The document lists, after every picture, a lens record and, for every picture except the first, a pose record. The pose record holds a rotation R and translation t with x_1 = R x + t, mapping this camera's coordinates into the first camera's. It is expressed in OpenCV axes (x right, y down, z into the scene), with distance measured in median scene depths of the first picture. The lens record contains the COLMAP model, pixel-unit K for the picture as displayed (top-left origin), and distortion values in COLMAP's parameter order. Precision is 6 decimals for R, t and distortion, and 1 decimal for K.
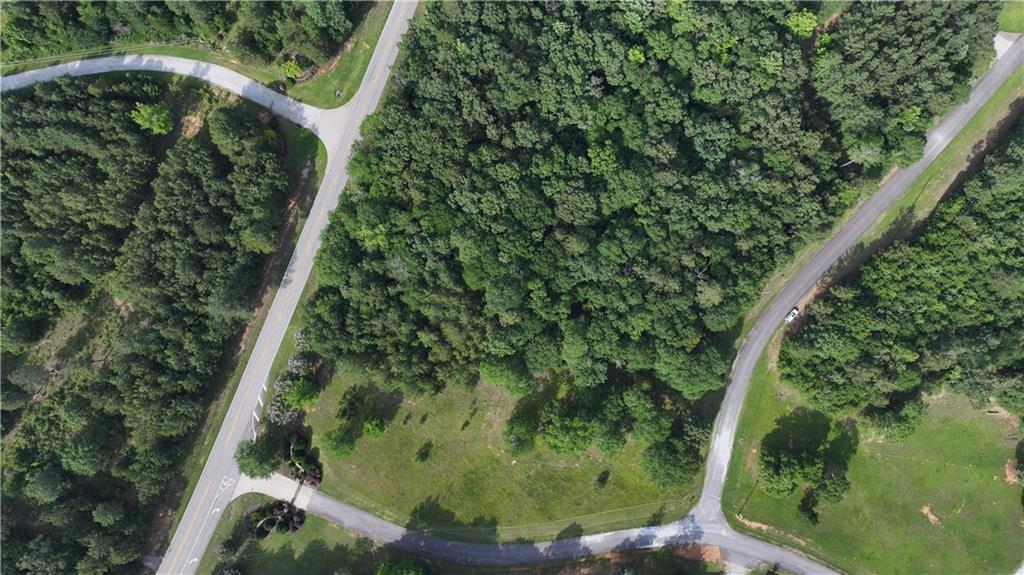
lens RADIAL K [[709.6, 0, 512.0], [0, 709.6, 287.5], [0, 0, 1]] dist [-0.039880, 0.029597]
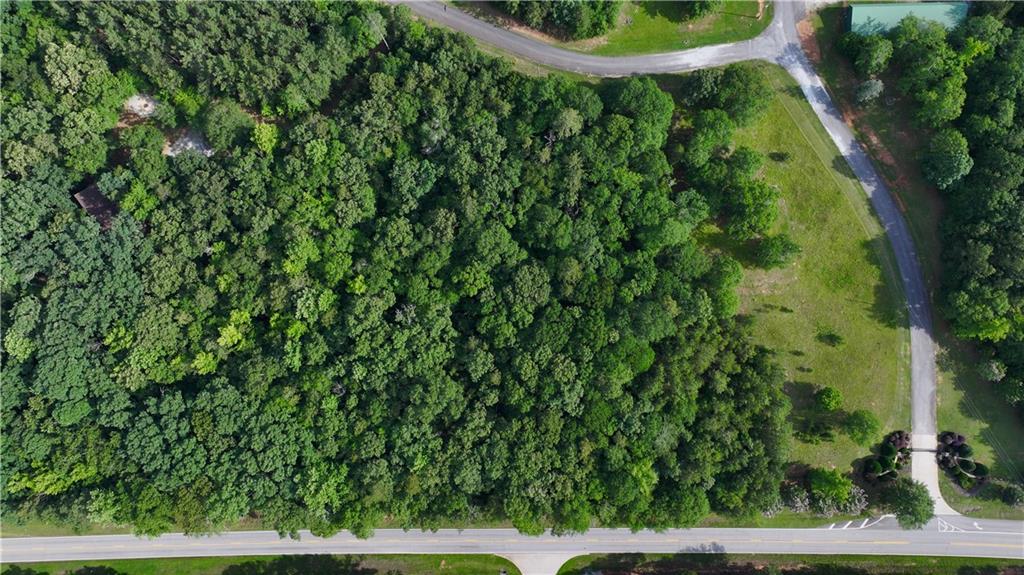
lens RADIAL K [[709.6, 0, 512.0], [0, 709.6, 287.5], [0, 0, 1]] dist [-0.039880, 0.029597]
pose [[-0.369564, -0.925941, 0.077817, 0.024556], [0.929200, -0.367970, 0.034444, -0.172771], [-0.003259, 0.085036, 0.996373, 0.059666]]
